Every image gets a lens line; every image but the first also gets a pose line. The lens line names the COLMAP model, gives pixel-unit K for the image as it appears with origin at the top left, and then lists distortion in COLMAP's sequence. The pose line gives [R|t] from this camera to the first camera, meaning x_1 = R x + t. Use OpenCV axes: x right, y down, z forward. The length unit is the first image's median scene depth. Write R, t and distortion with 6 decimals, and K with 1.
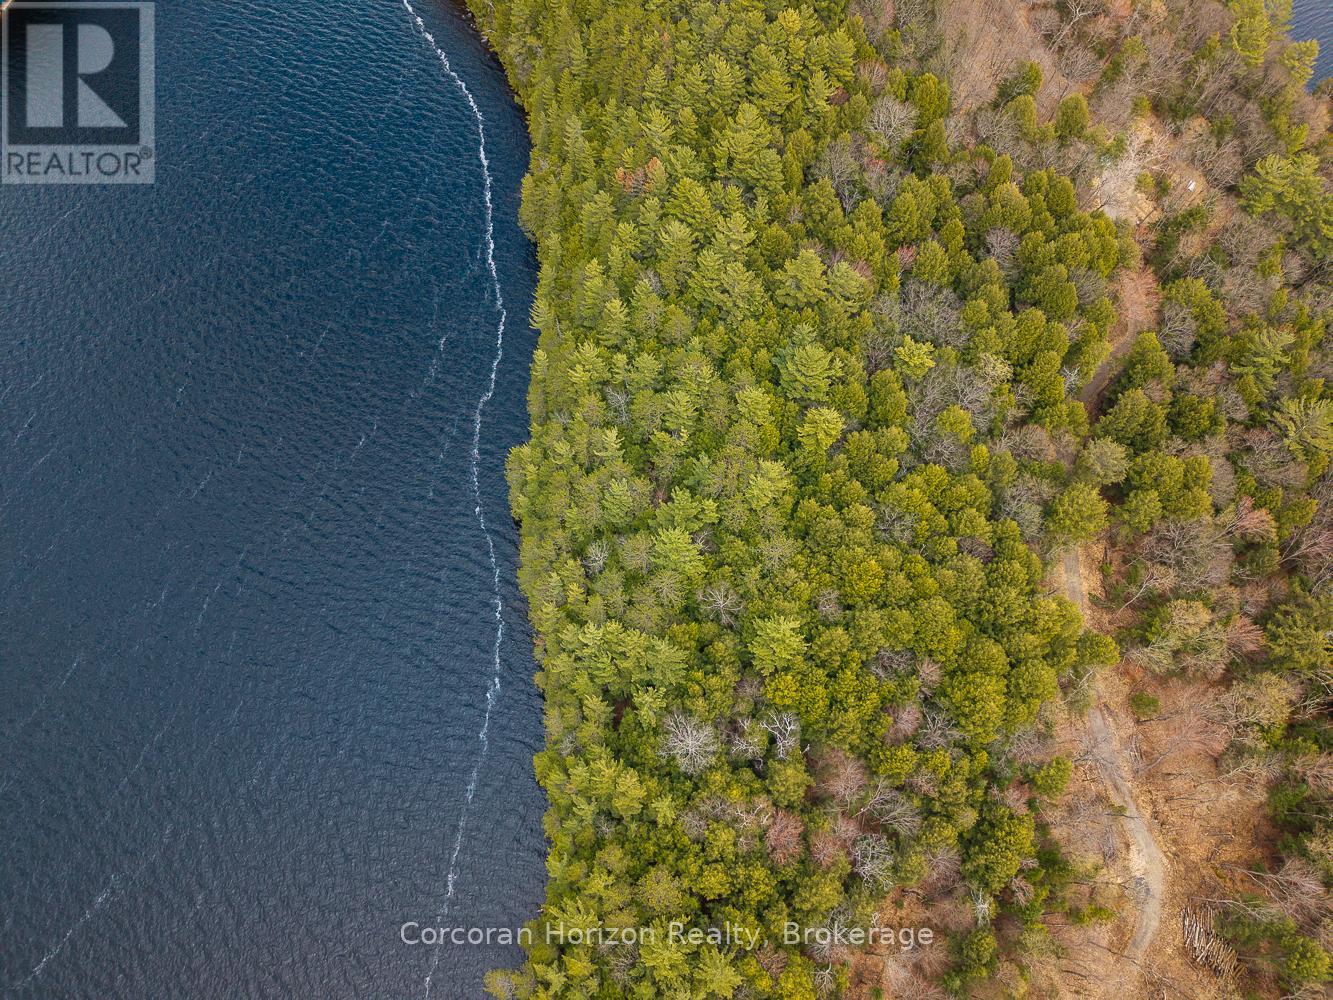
lens RADIAL K [[891.7, 0, 673.0], [0, 891.7, 499.1], [0, 0, 1]] dist [0.035801, -0.036091]
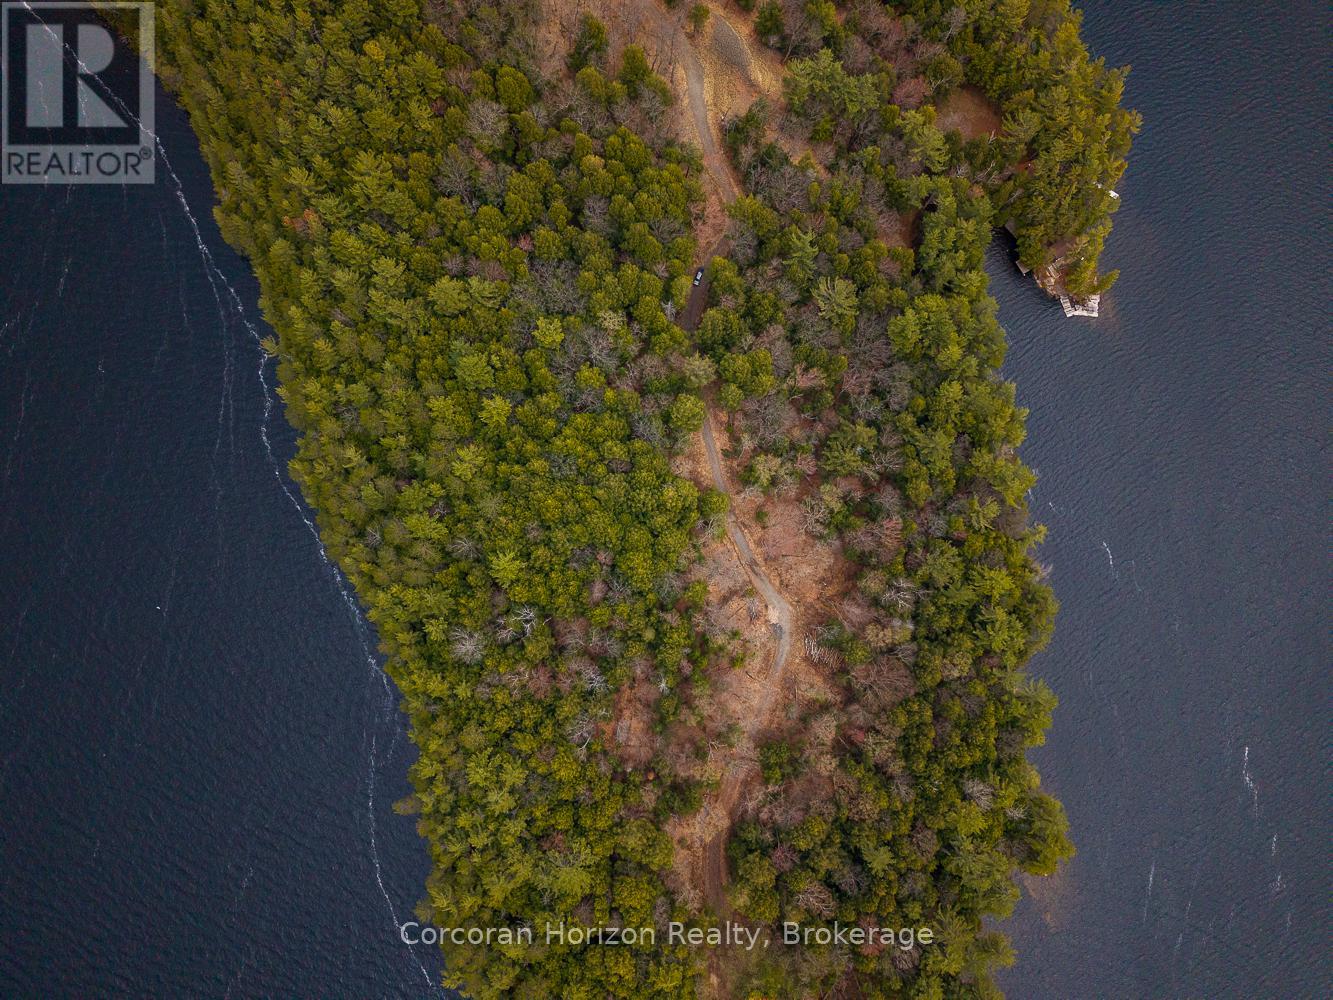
lens RADIAL K [[891.7, 0, 673.0], [0, 891.7, 499.1], [0, 0, 1]] dist [0.035801, -0.036091]
pose [[0.955661, -0.290444, 0.048517, 0.320731], [0.259696, 0.908965, 0.326098, -0.332132], [-0.138813, -0.299040, 0.944090, -0.388659]]
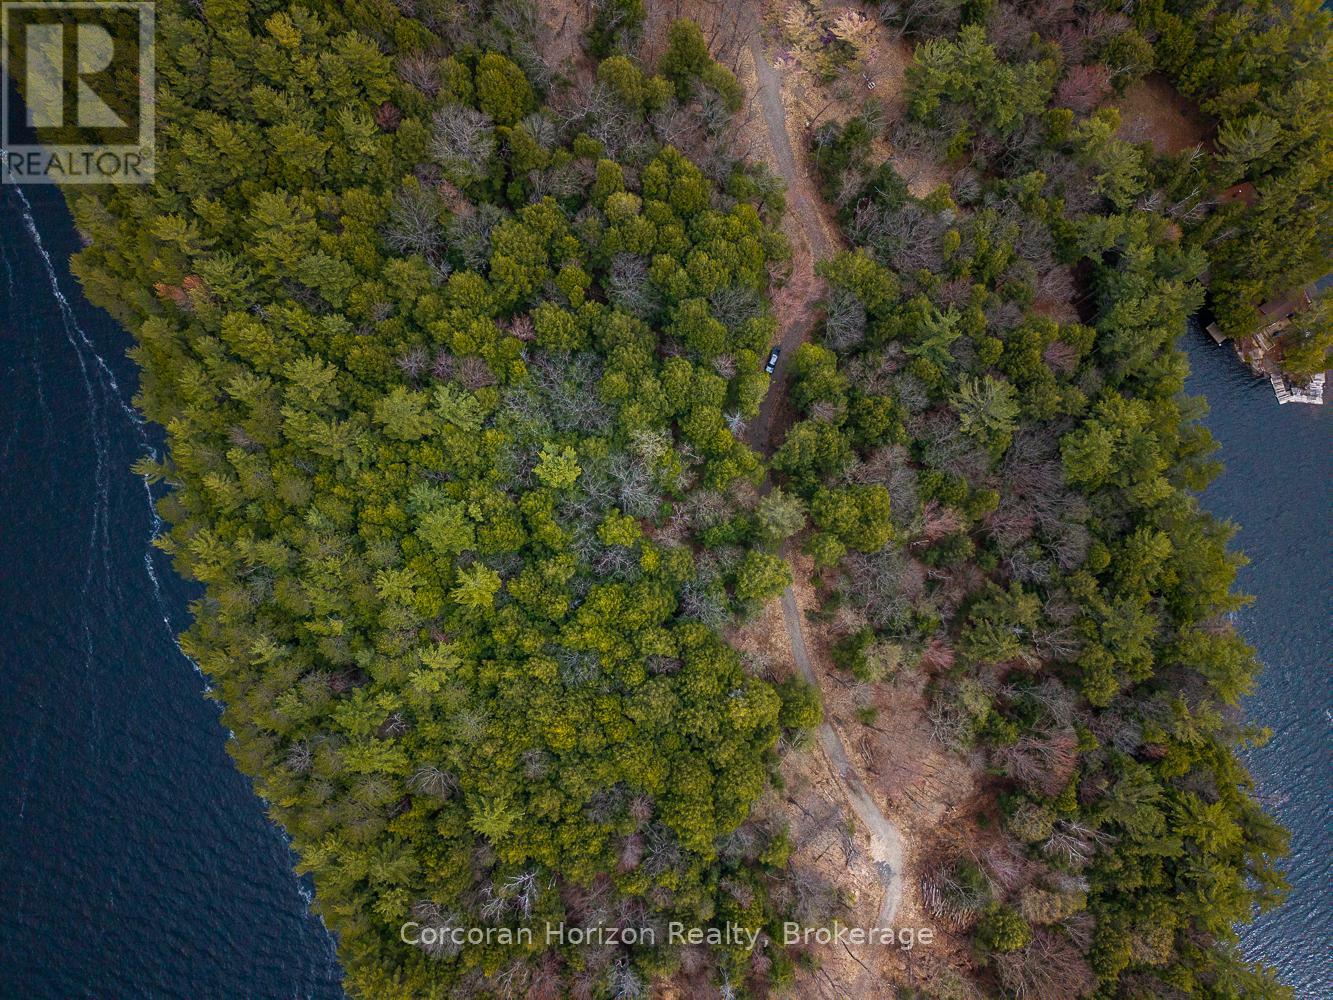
lens RADIAL K [[891.7, 0, 673.0], [0, 891.7, 499.1], [0, 0, 1]] dist [0.035801, -0.036091]
pose [[0.956662, -0.289129, 0.034659, 0.350831], [0.256519, 0.893072, 0.369621, -0.443741], [-0.137821, -0.344712, 0.928536, 0.151700]]
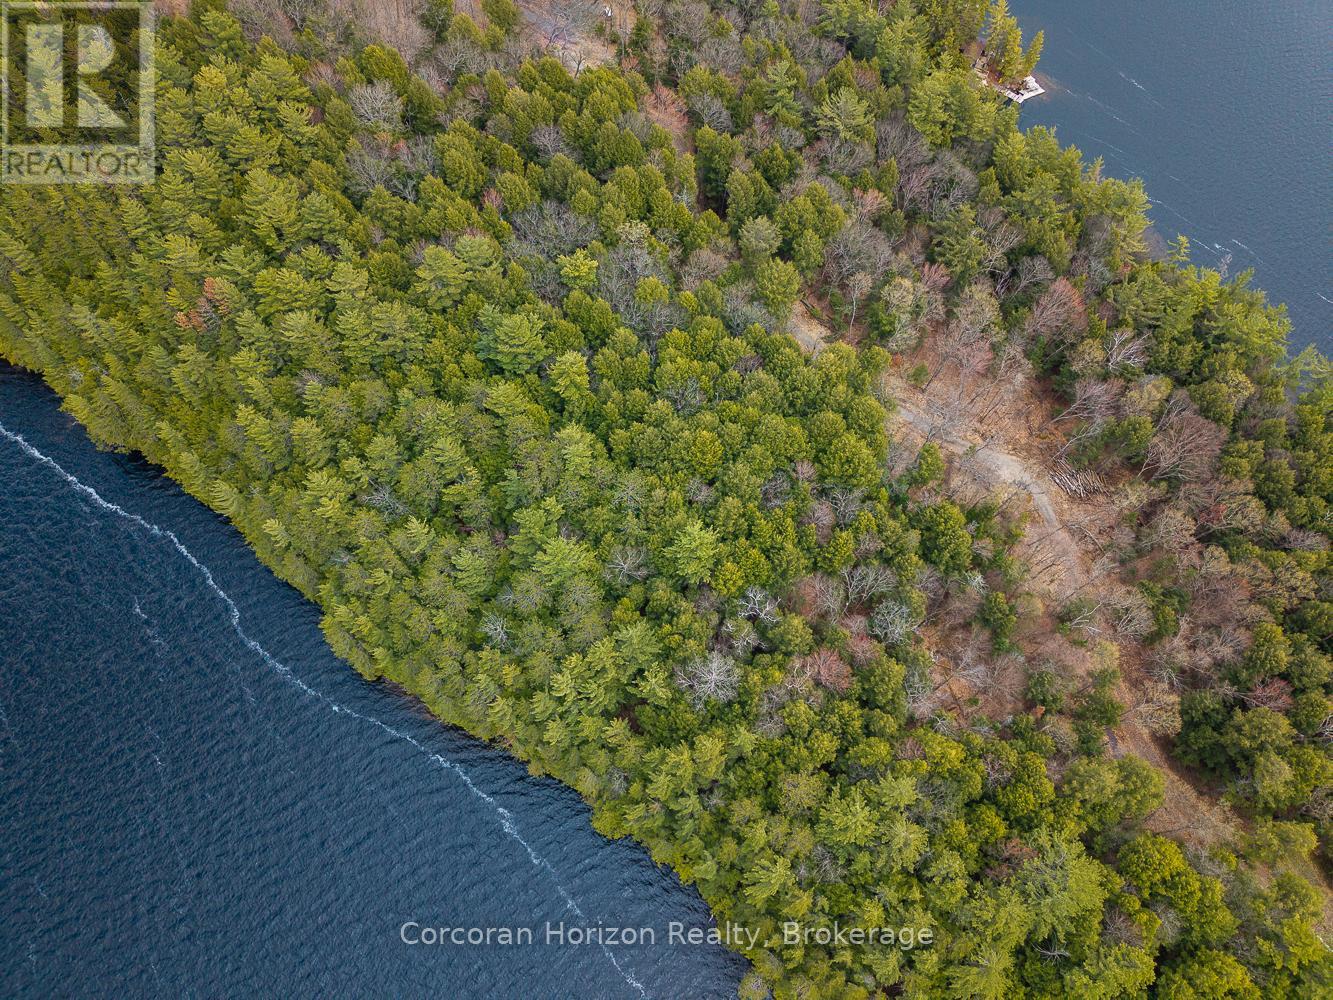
lens RADIAL K [[891.7, 0, 673.0], [0, 891.7, 499.1], [0, 0, 1]] dist [0.035801, -0.036091]
pose [[0.651212, -0.683782, 0.329189, -0.184038], [0.675595, 0.719936, 0.158947, -0.059089], [-0.345680, 0.118890, 0.930790, 0.038991]]
